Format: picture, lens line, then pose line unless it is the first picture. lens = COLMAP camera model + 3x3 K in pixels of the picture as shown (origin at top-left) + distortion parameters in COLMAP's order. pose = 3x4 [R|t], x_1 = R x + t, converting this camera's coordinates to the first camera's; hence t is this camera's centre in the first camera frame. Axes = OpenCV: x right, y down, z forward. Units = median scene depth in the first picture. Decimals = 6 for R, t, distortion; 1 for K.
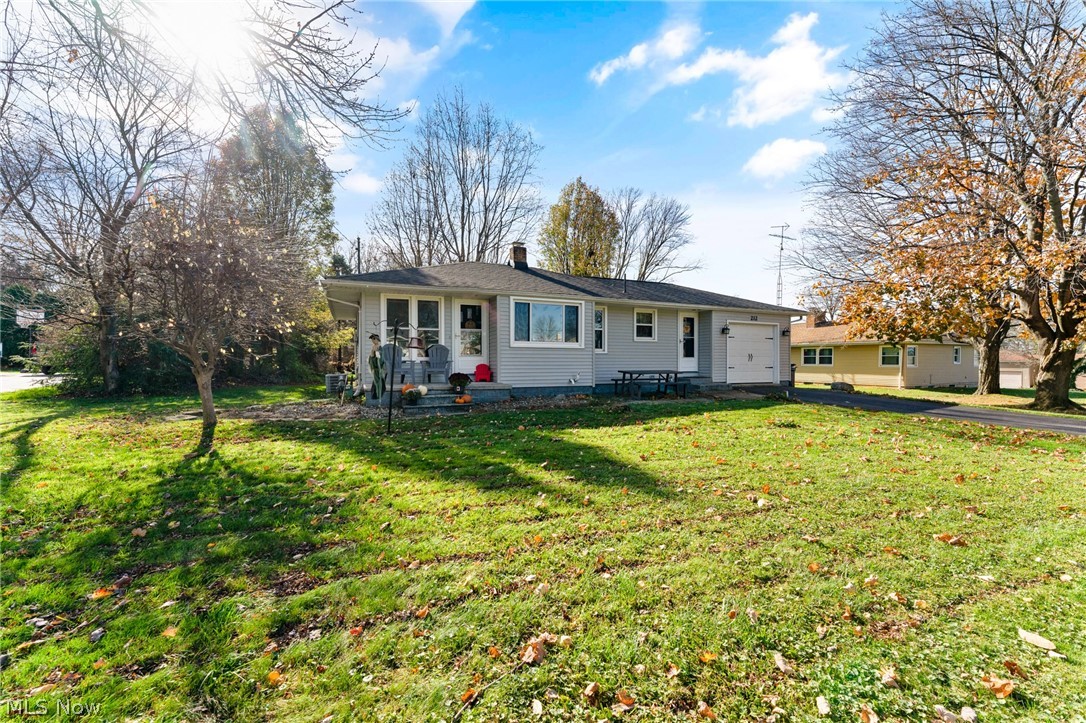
lens RADIAL K [[443.8, 0, 540.1], [0, 443.8, 344.0], [0, 0, 1]] dist [0.000394, -0.000015]
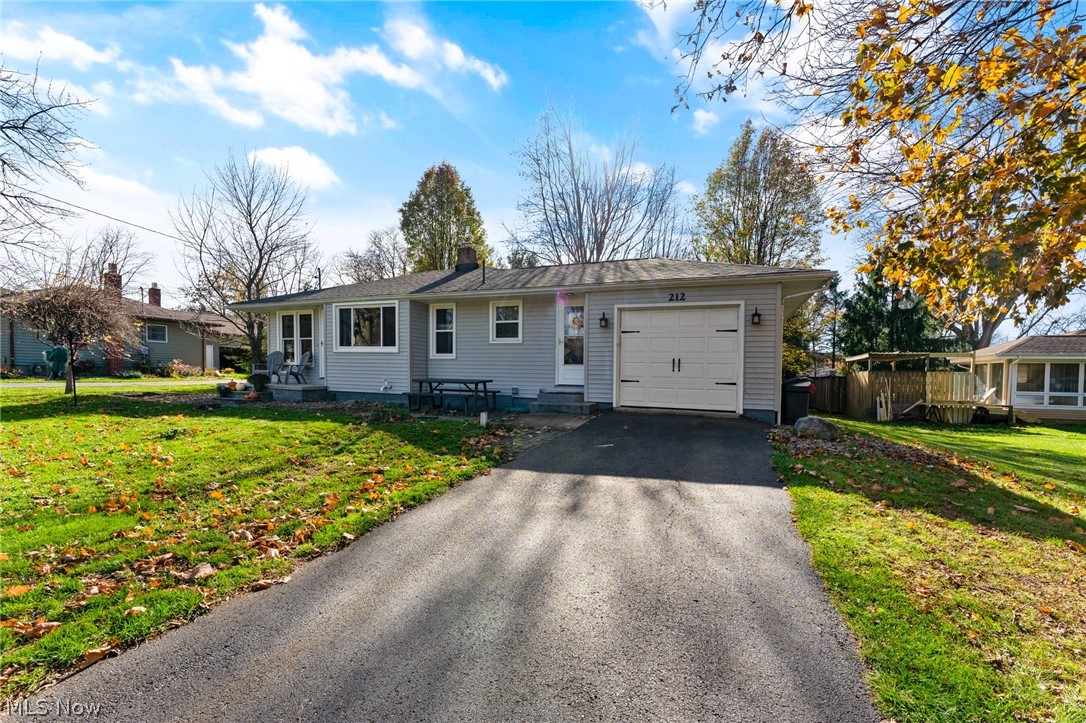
lens RADIAL K [[460.7, 0, 545.0], [0, 460.7, 394.8], [0, 0, 1]] dist [0.000135, -0.000063]
pose [[0.688060, 0.043807, -0.724330, 0.867285], [0.005720, 0.997818, 0.065780, 0.030582], [0.725631, -0.049404, 0.686308, 0.496451]]
